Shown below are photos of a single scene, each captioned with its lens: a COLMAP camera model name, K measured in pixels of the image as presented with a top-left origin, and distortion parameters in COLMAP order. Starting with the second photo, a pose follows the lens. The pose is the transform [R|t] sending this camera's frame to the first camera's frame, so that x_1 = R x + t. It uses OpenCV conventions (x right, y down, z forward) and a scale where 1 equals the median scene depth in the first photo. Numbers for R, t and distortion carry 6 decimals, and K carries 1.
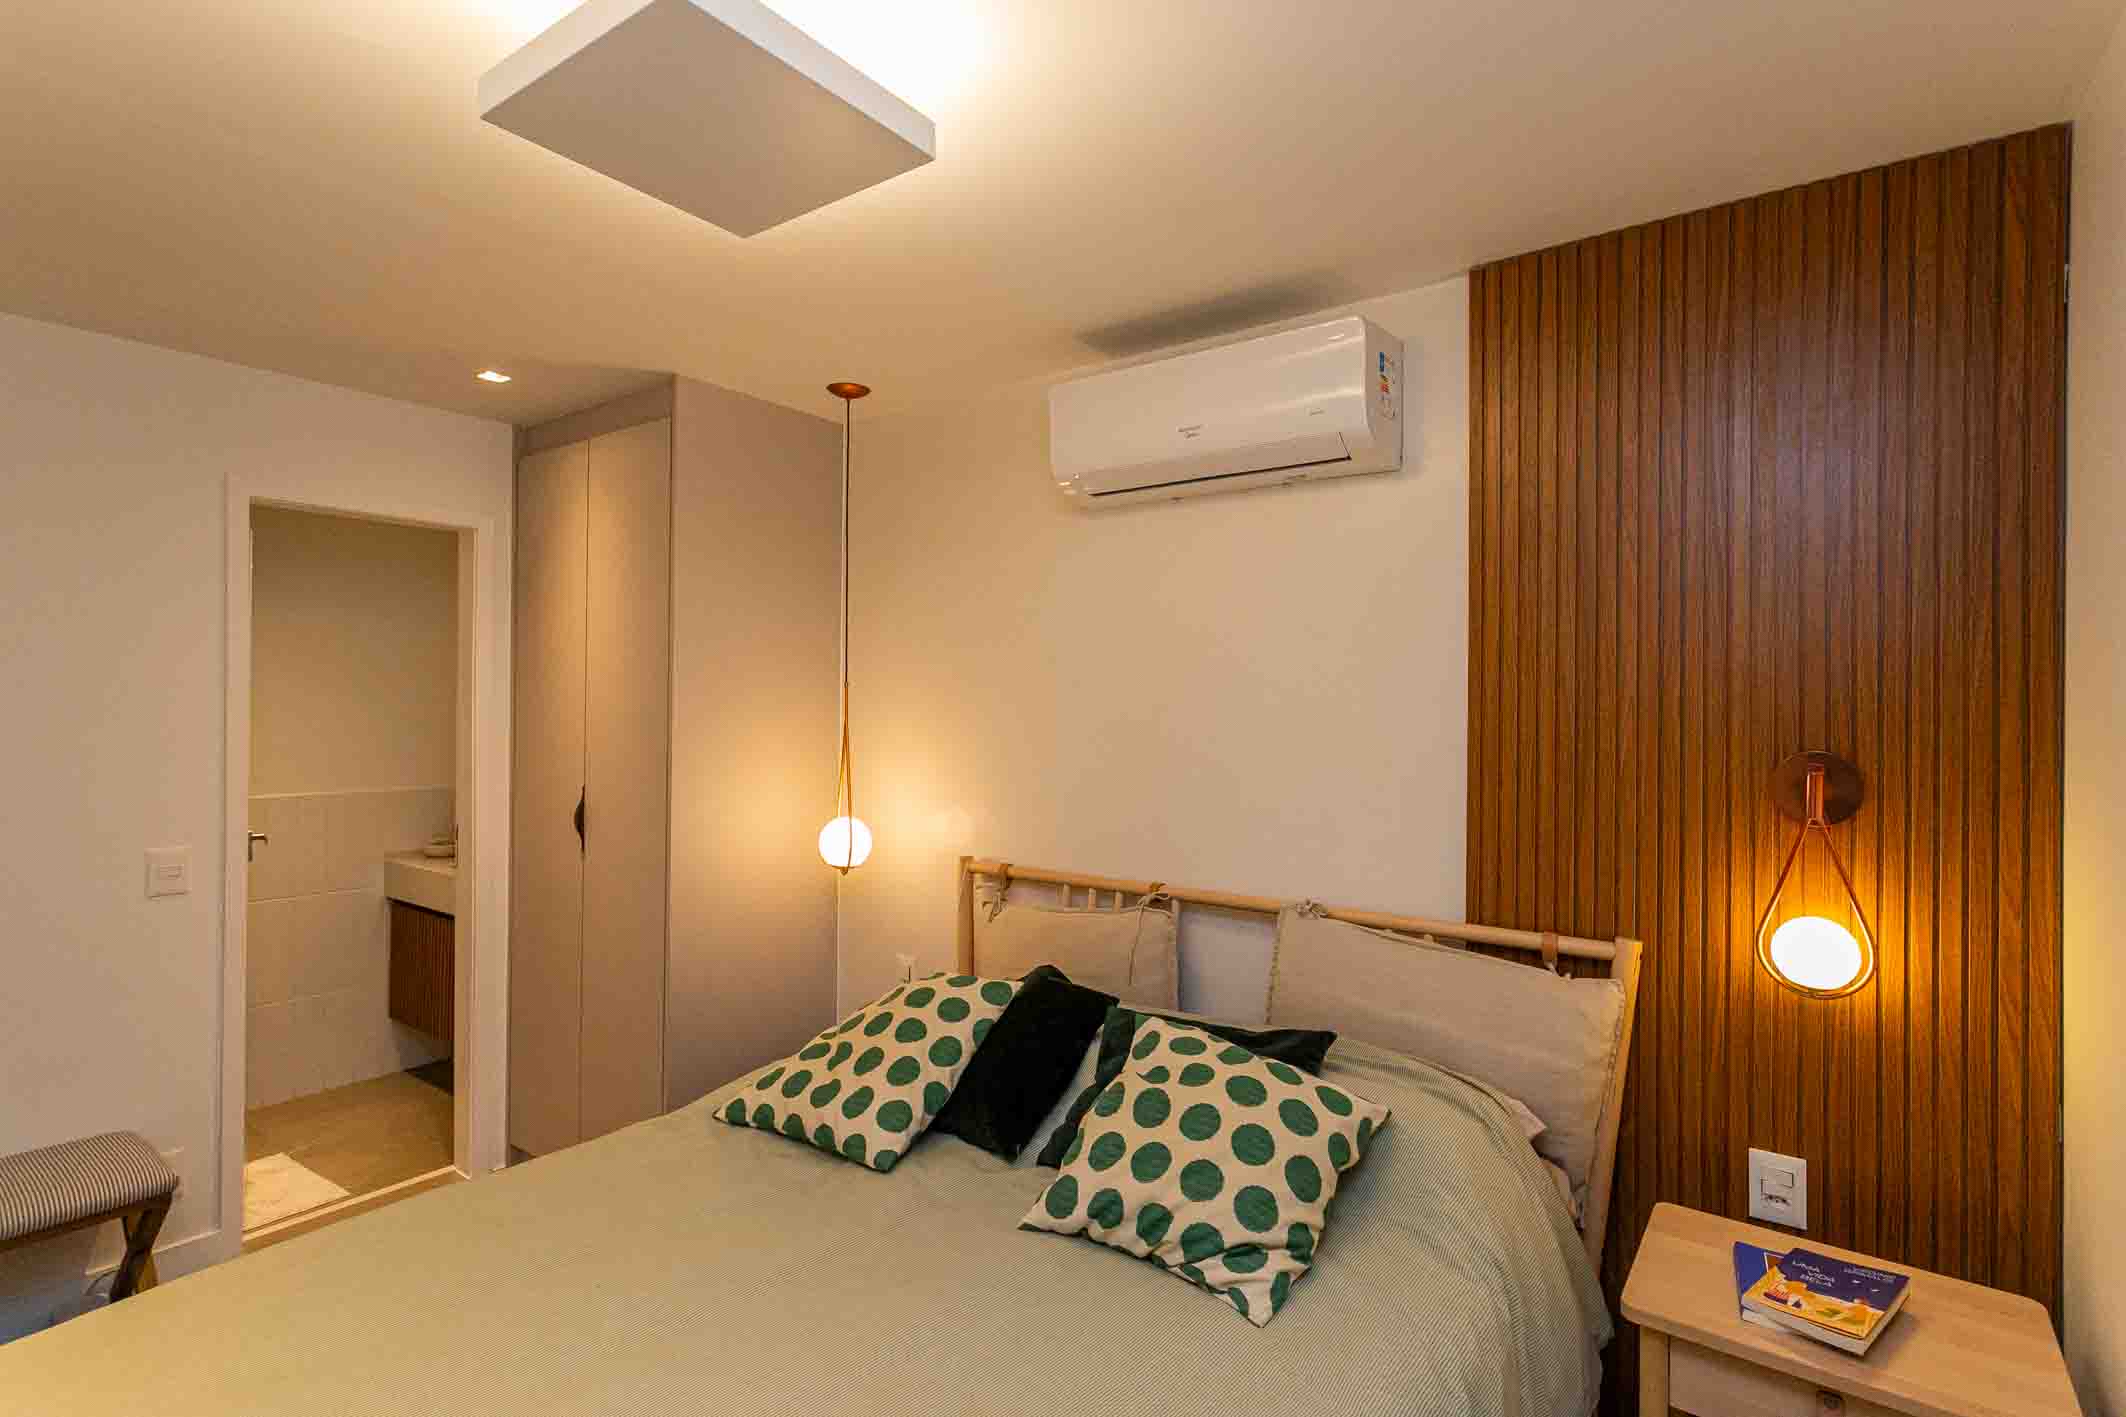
lens RADIAL K [[1025.1, 0, 1080.6], [0, 1025.1, 701.5], [0, 0, 1]] dist [0.050400, 0.000242]
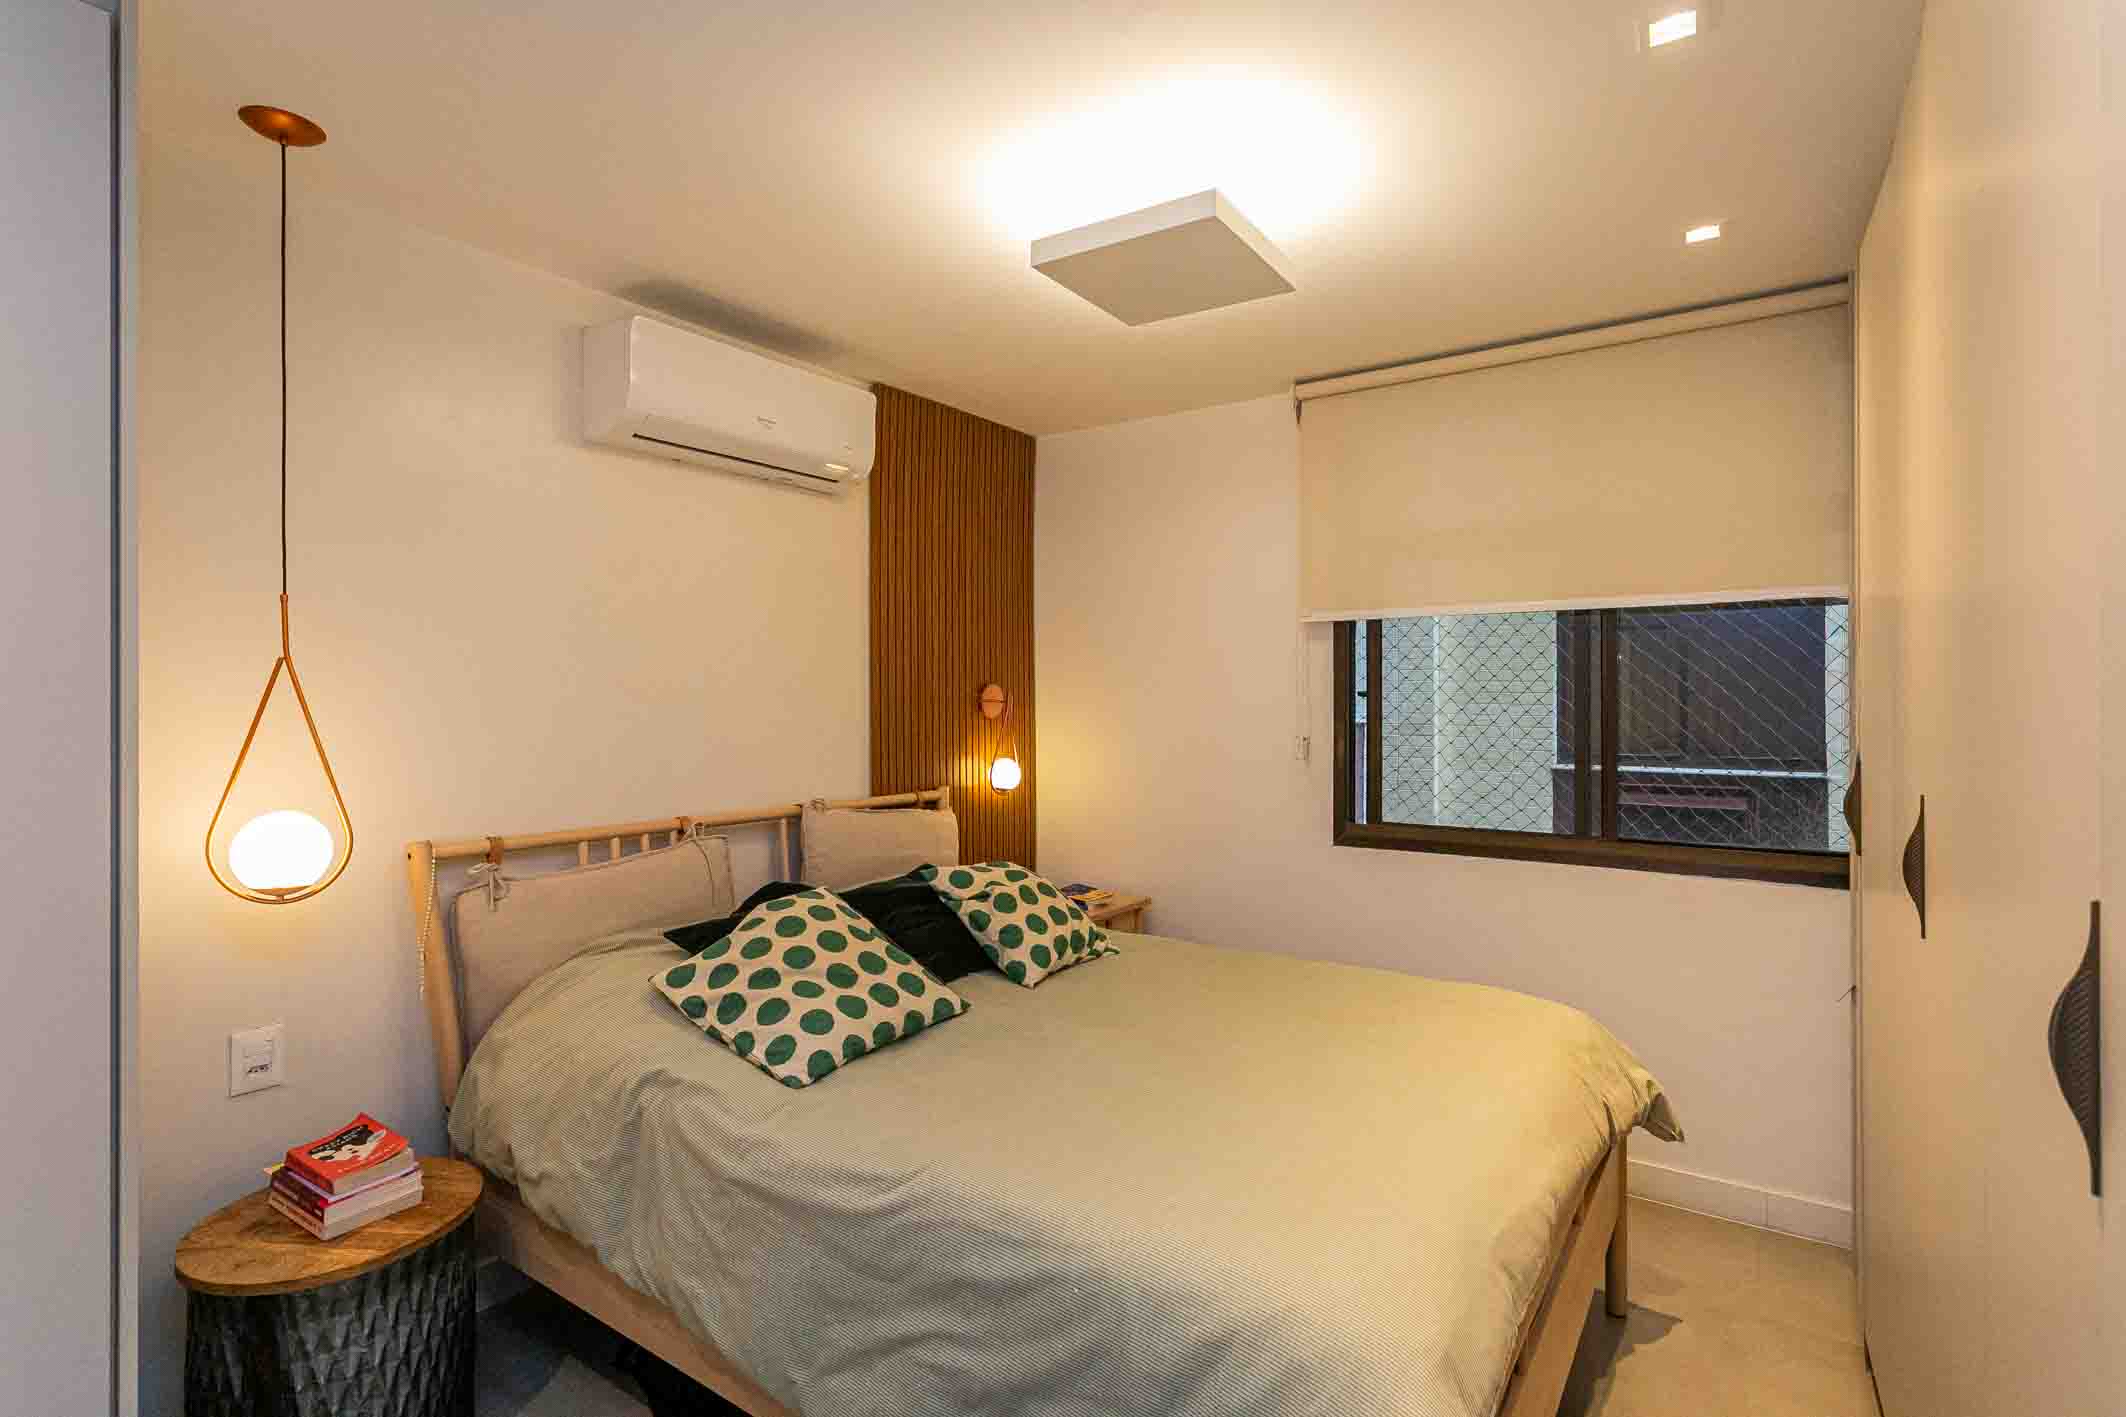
lens RADIAL K [[997.4, 0, 1063.8], [0, 997.4, 698.4], [0, 0, 1]] dist [0.001667, 0.001150]
pose [[-0.004441, -0.008827, 0.999951, -1.141712], [-0.004492, 0.999951, 0.008807, 0.048233], [-0.999980, -0.004453, -0.004480, 0.716999]]
